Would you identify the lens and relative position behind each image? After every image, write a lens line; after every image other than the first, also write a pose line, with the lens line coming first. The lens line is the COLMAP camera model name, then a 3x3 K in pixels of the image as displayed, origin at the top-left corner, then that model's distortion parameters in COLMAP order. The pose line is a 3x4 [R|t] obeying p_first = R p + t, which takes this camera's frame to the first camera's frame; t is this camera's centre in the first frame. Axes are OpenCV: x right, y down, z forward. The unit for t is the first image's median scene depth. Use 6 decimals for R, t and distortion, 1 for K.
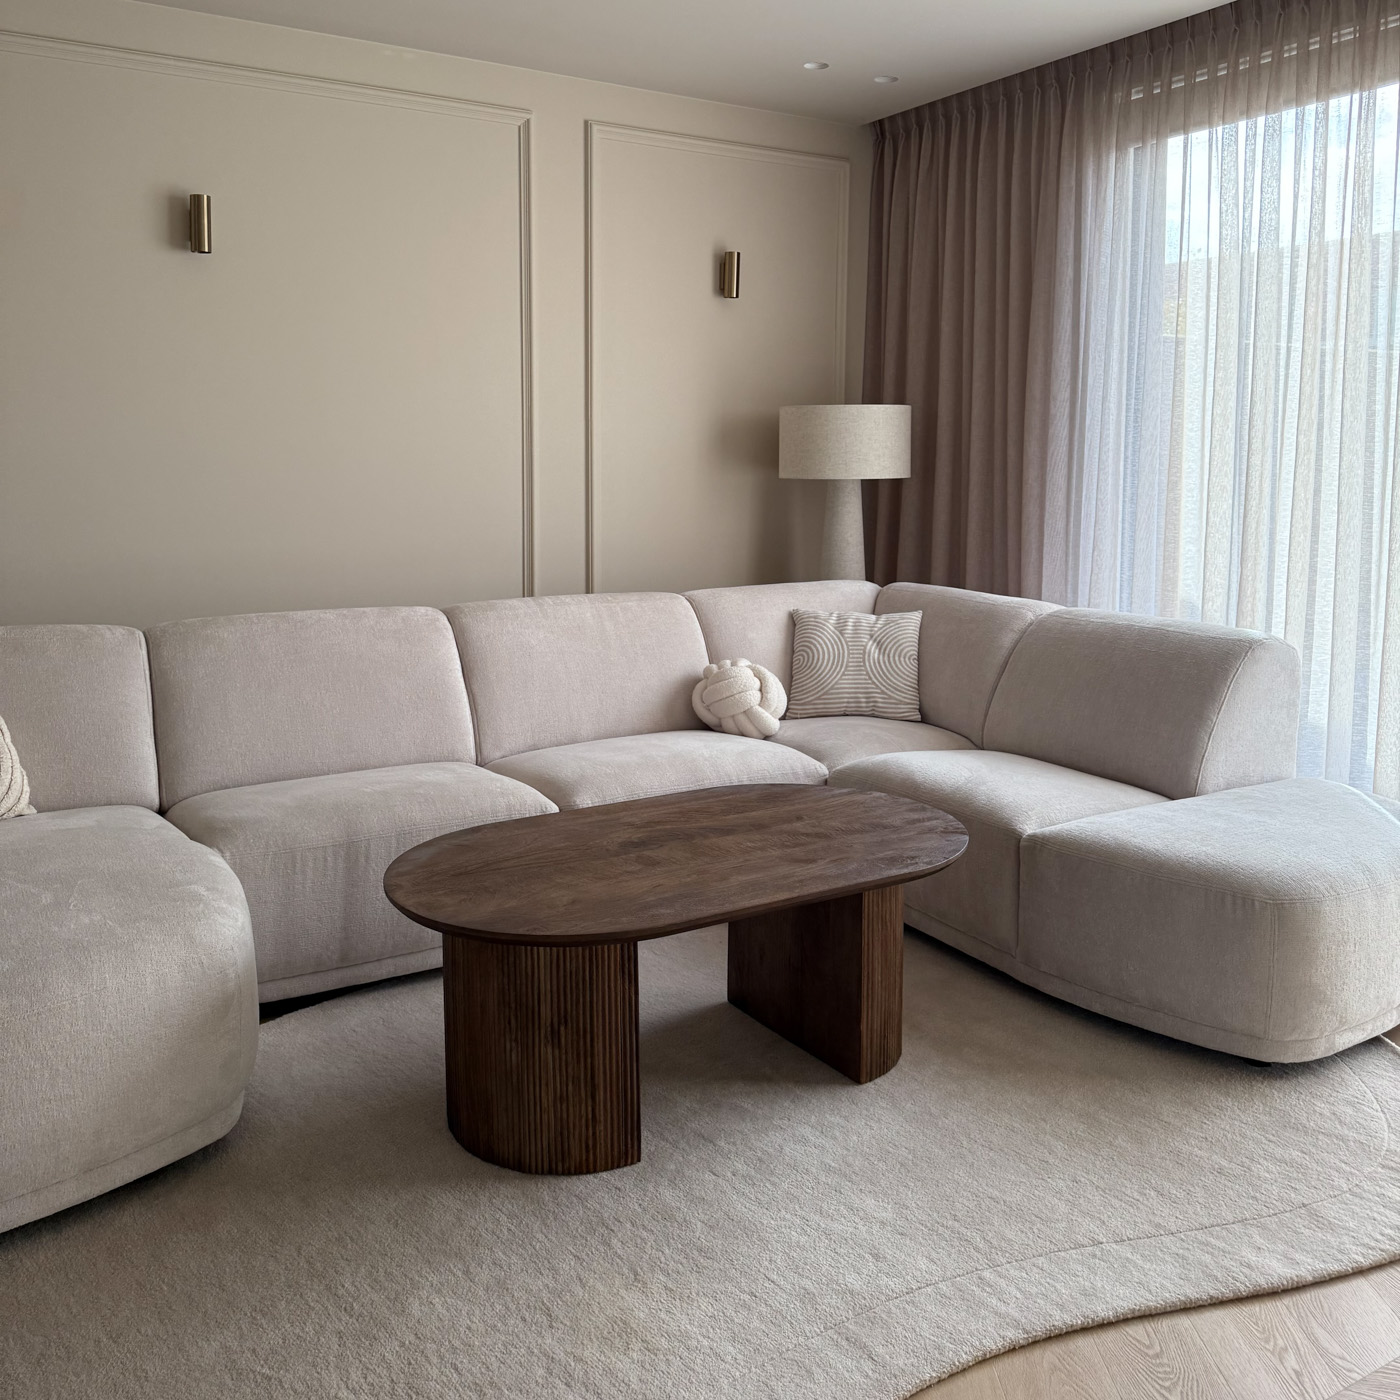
lens RADIAL K [[1347.4, 0, 717.4], [0, 1347.4, 528.6], [0, 0, 1]] dist [0.033218, 0.000000]
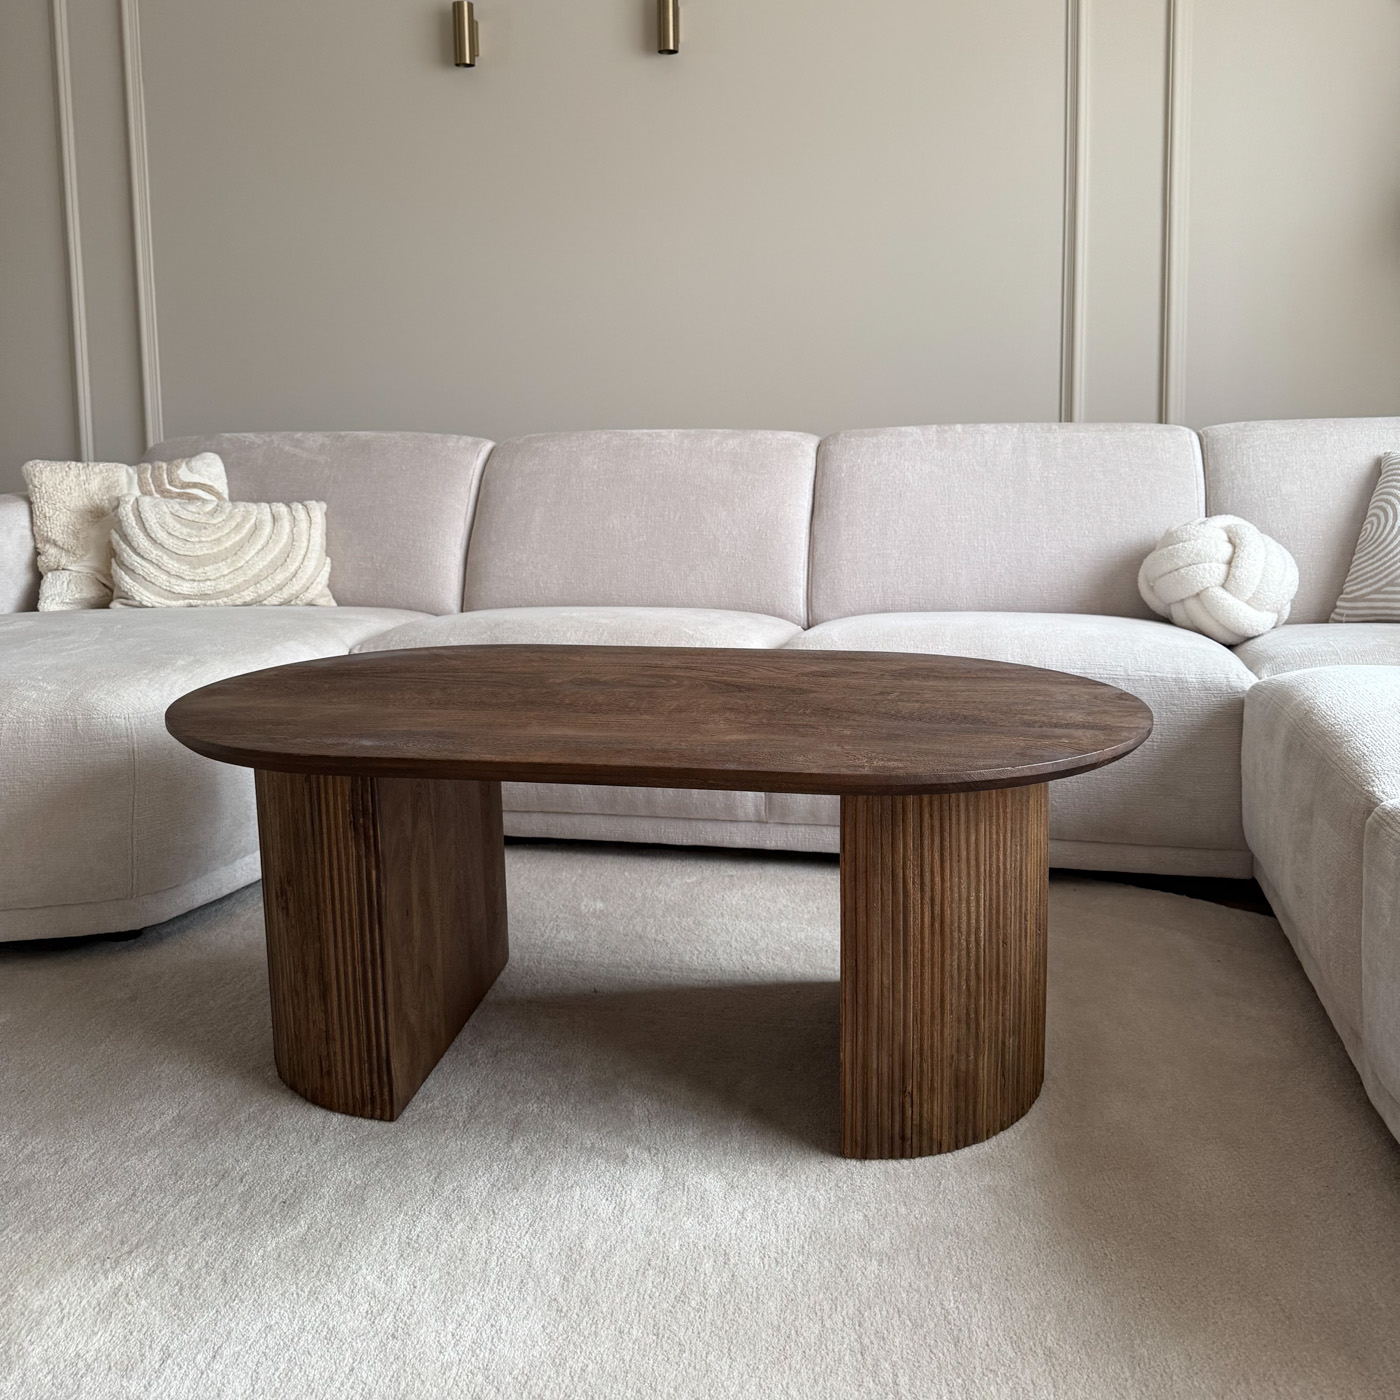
lens RADIAL K [[1347.4, 0, 682.6], [0, 1347.4, 538.7], [0, 0, 1]] dist [0.033218, 0.000000]
pose [[0.705052, 0.040390, -0.708005, 0.322852], [-0.019131, 0.999097, 0.037945, 0.097771], [0.708898, -0.013208, 0.705188, 0.405891]]
